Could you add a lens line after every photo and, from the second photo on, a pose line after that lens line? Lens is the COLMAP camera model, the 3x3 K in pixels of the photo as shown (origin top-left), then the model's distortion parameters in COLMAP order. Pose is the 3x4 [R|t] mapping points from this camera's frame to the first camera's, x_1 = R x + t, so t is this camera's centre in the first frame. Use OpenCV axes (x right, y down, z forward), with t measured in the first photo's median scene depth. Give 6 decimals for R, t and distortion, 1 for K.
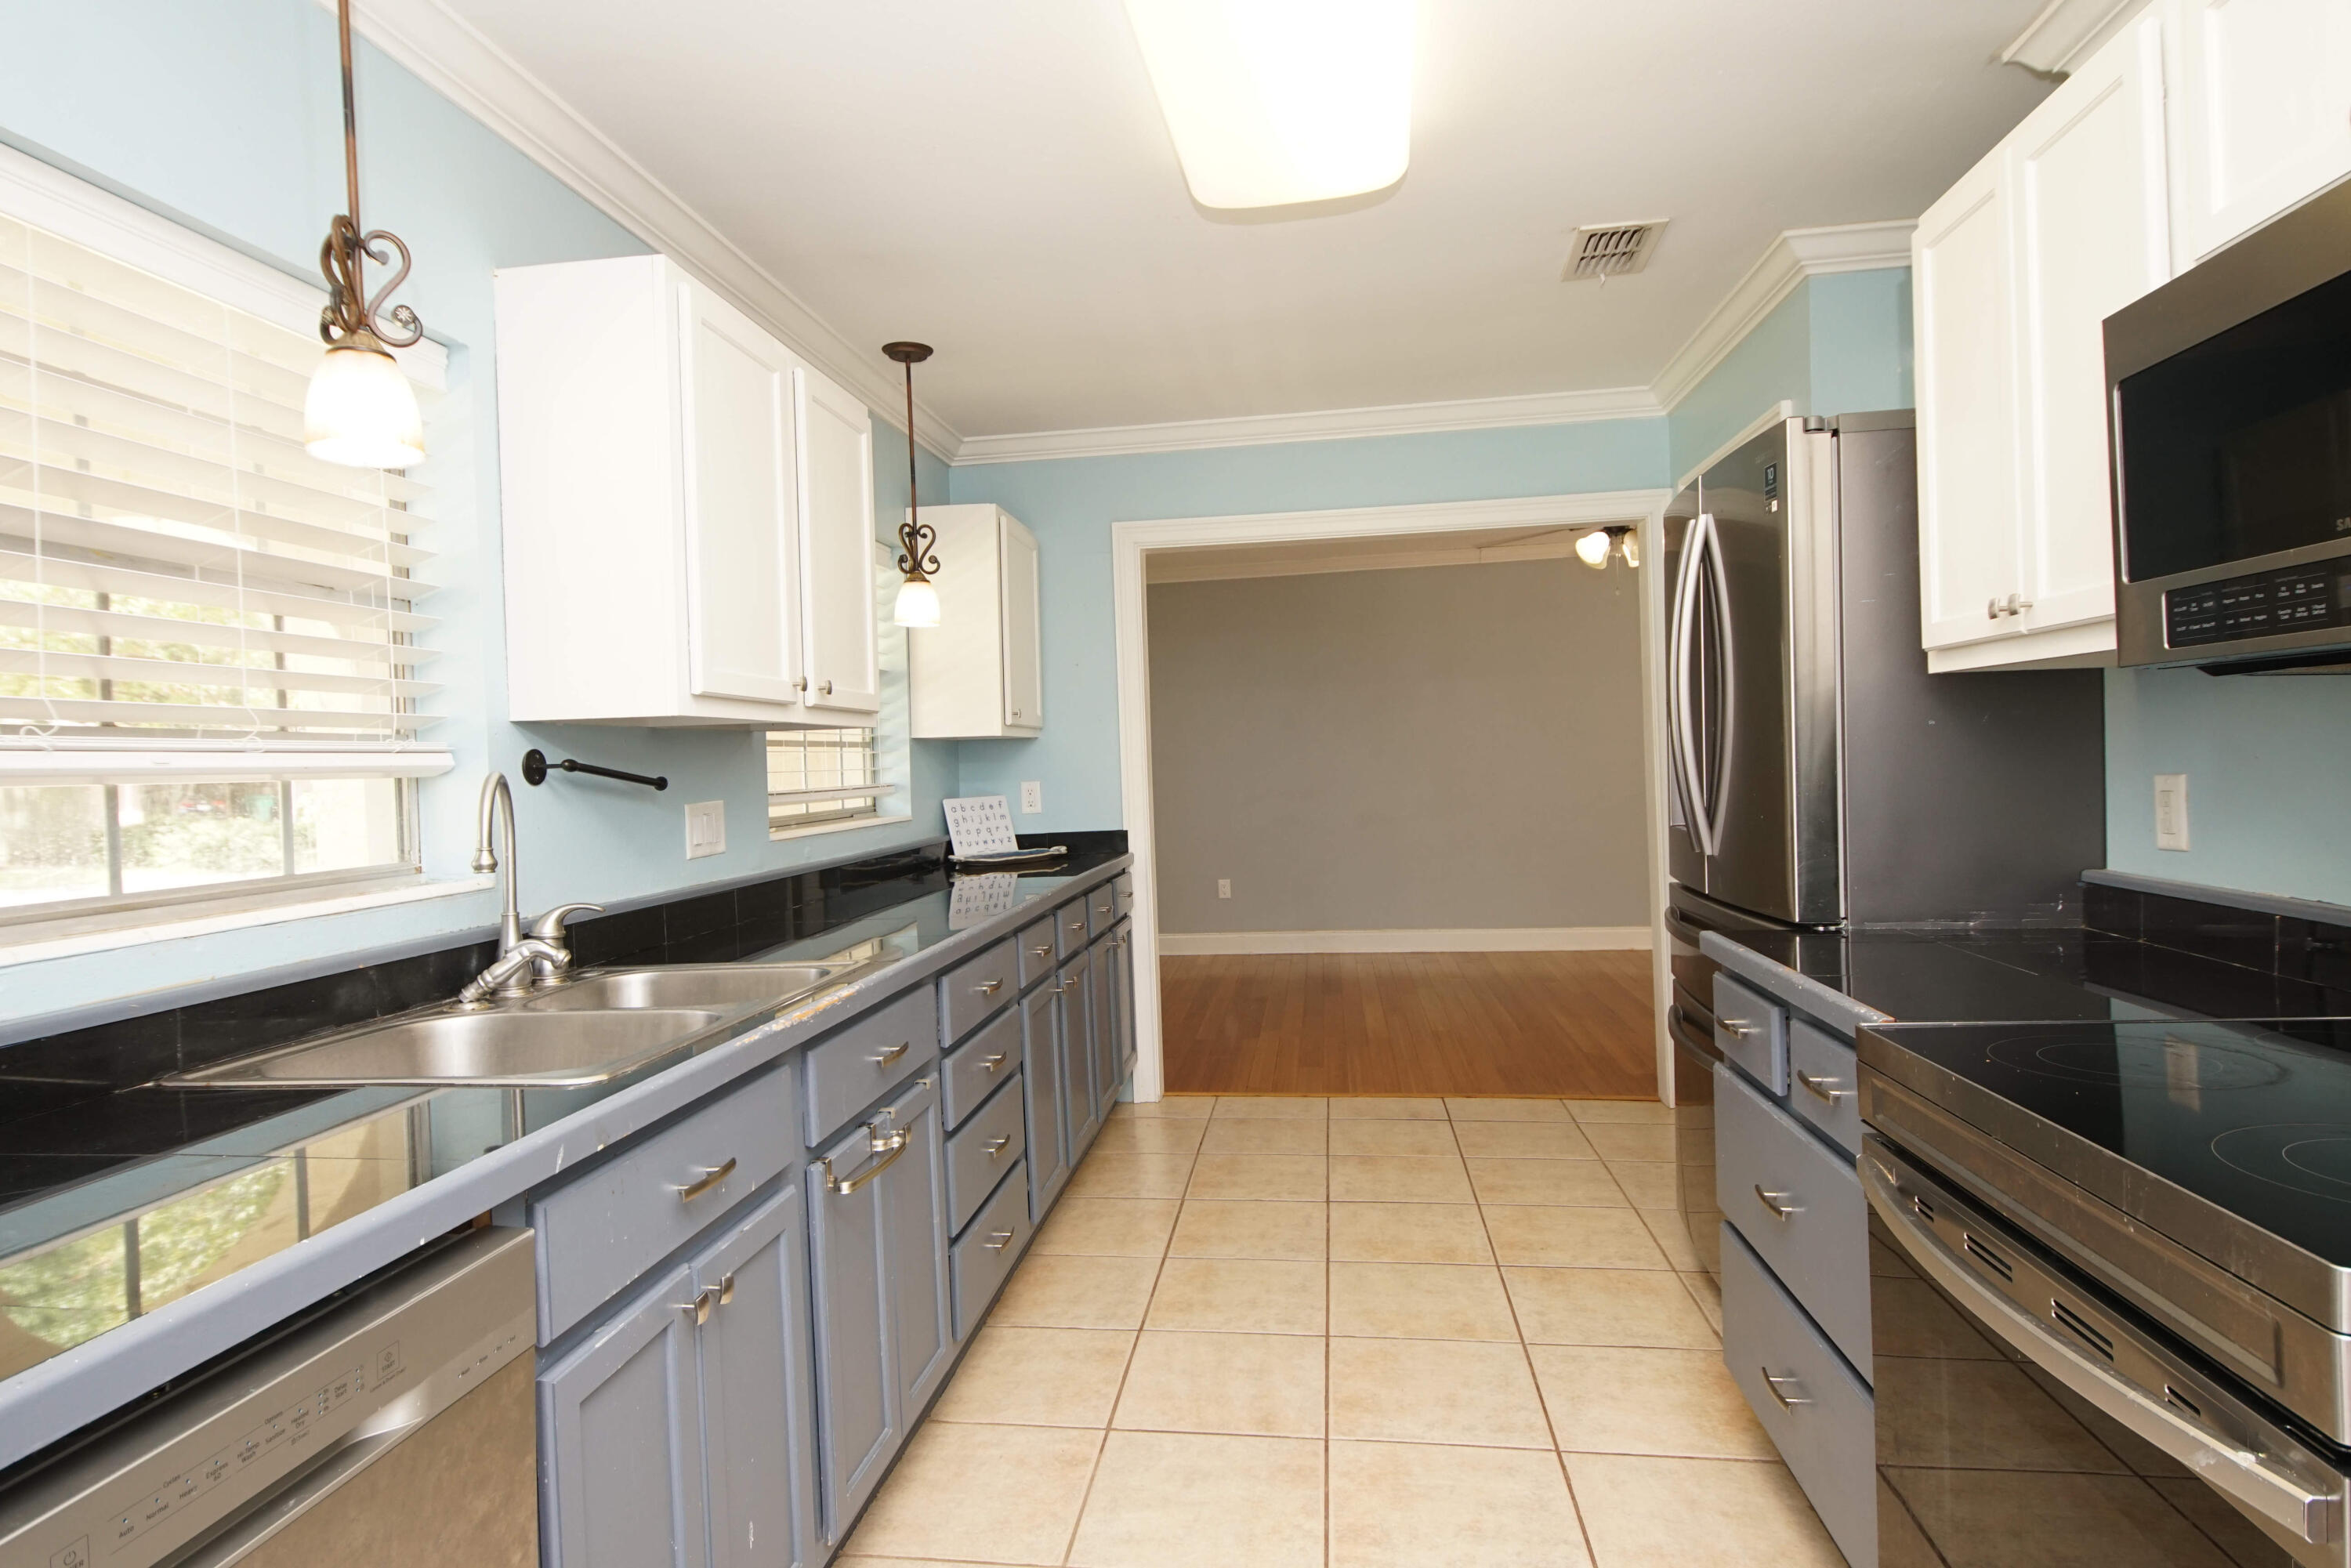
lens RADIAL K [[1258.9, 0, 1146.1], [0, 1258.9, 770.4], [0, 0, 1]] dist [0.021943, -0.019090]
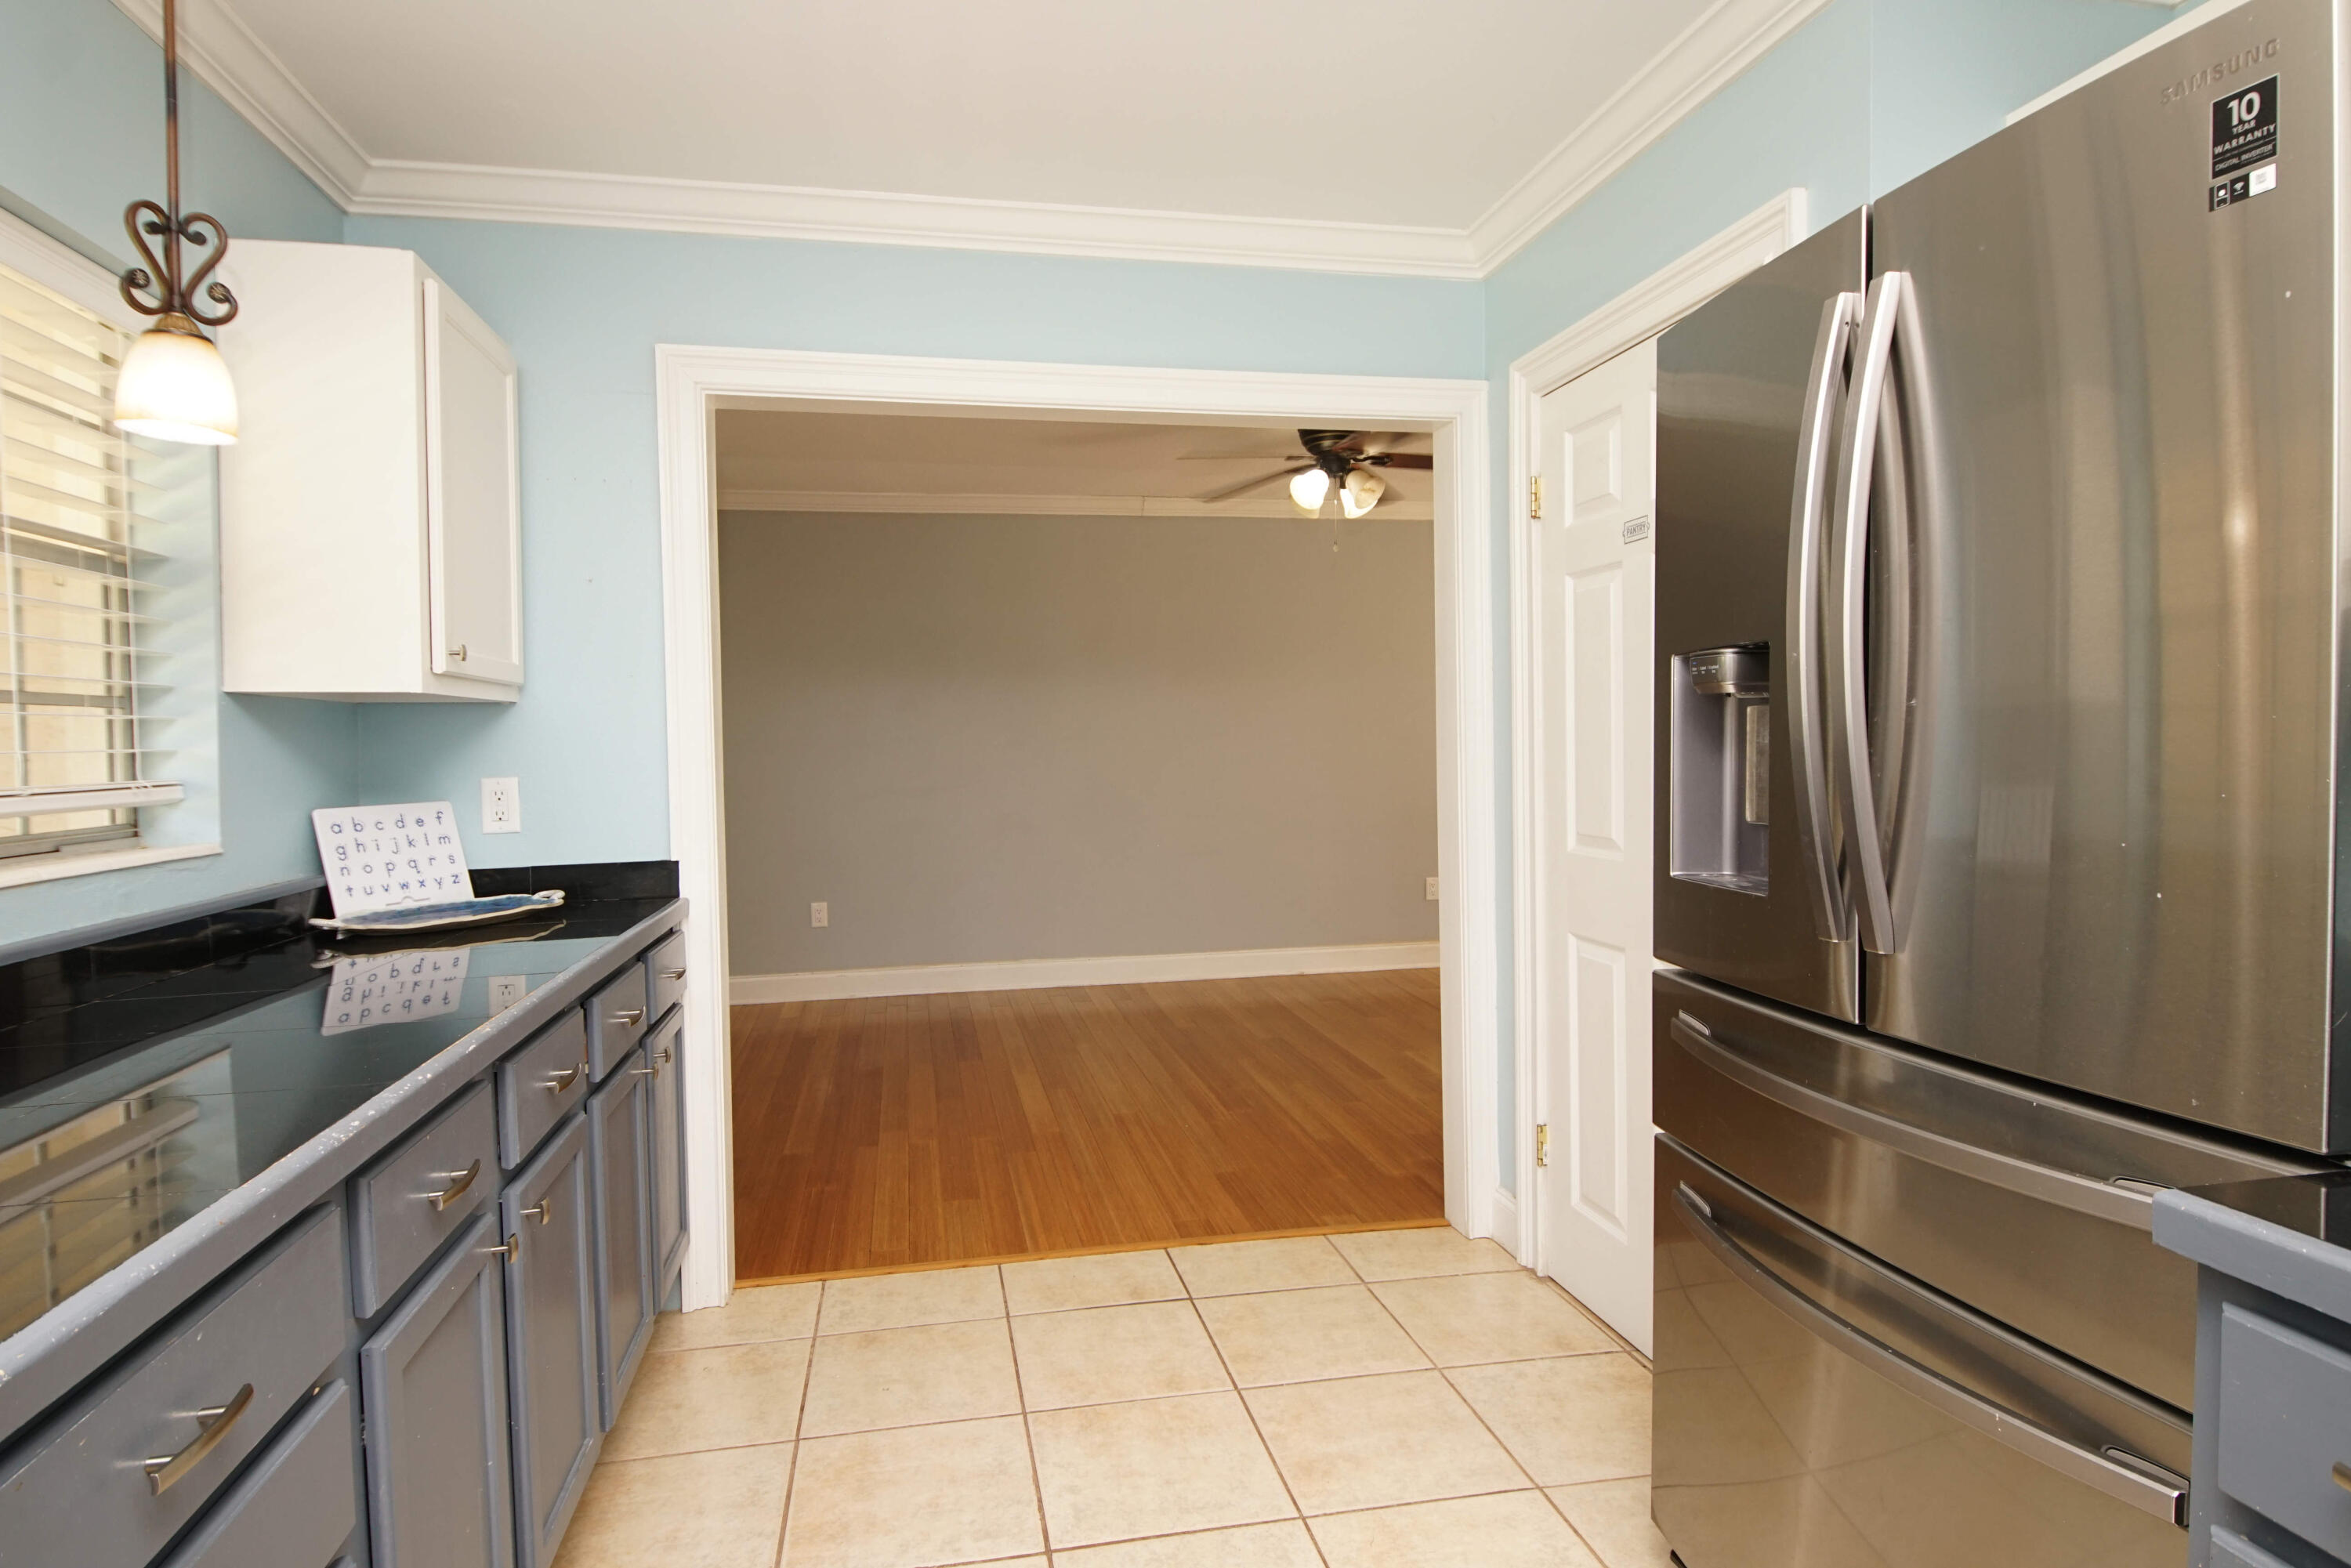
lens RADIAL K [[1258.9, 0, 1146.1], [0, 1258.9, 770.4], [0, 0, 1]] dist [0.021943, -0.019090]
pose [[0.946058, 0.012860, 0.323741, 0.000863], [-0.015556, 0.999863, 0.005742, -0.002595], [-0.323623, -0.010468, 0.946128, 0.370607]]
